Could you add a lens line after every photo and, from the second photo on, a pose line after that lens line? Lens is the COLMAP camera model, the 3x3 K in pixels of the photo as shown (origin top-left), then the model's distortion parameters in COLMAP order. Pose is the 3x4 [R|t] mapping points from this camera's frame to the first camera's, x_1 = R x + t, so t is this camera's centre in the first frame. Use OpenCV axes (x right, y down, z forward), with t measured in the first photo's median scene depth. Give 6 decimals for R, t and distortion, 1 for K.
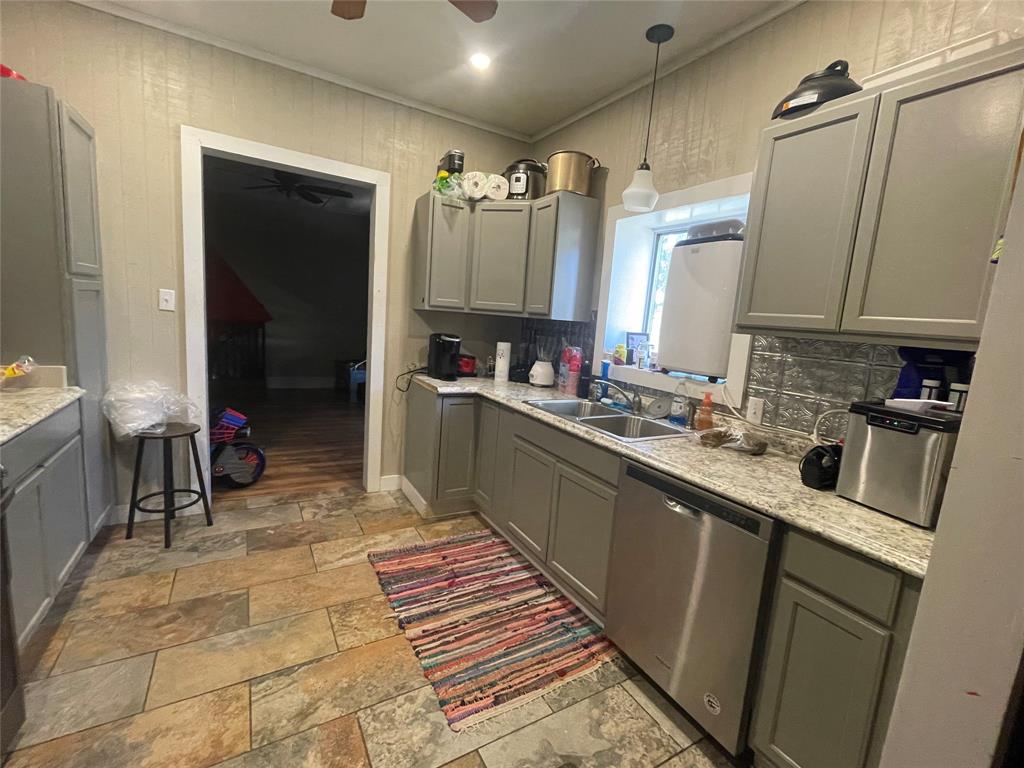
lens RADIAL K [[447.8, 0, 513.5], [0, 447.8, 382.2], [0, 0, 1]] dist [-0.003775, -0.001107]
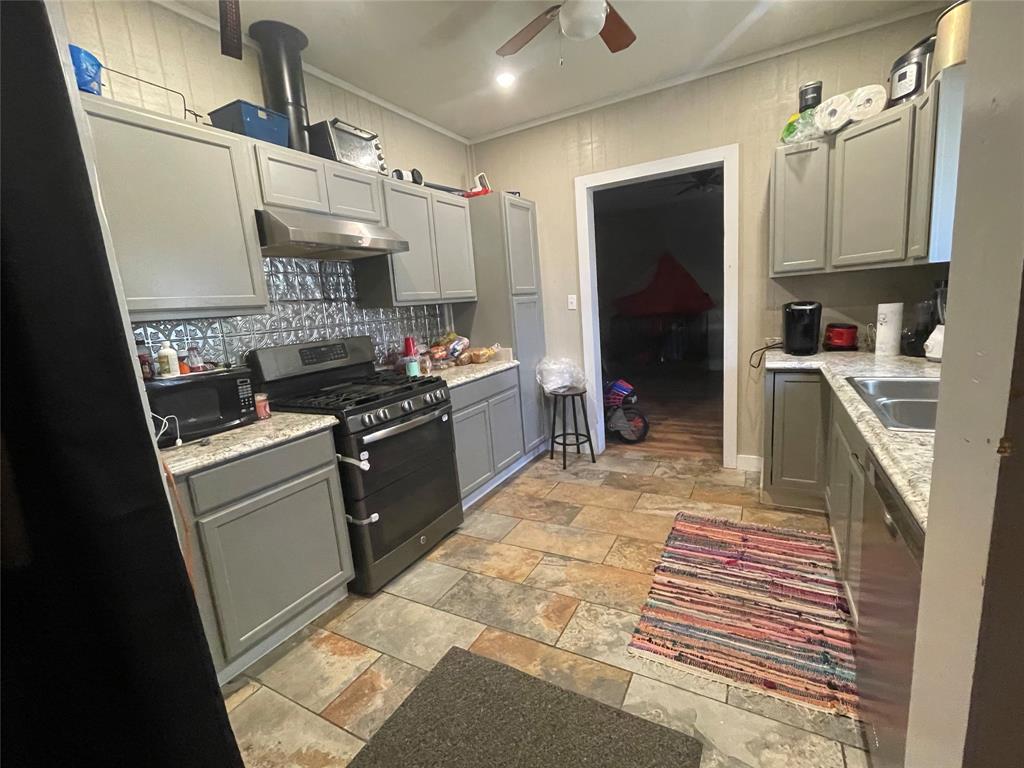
lens RADIAL K [[447.8, 0, 513.0], [0, 447.8, 383.5], [0, 0, 1]] dist [-0.003775, -0.001107]
pose [[0.496614, 0.034982, -0.867266, 0.416043], [-0.007779, 0.999327, 0.035855, 0.030201], [0.867937, -0.011060, 0.496552, 0.104867]]
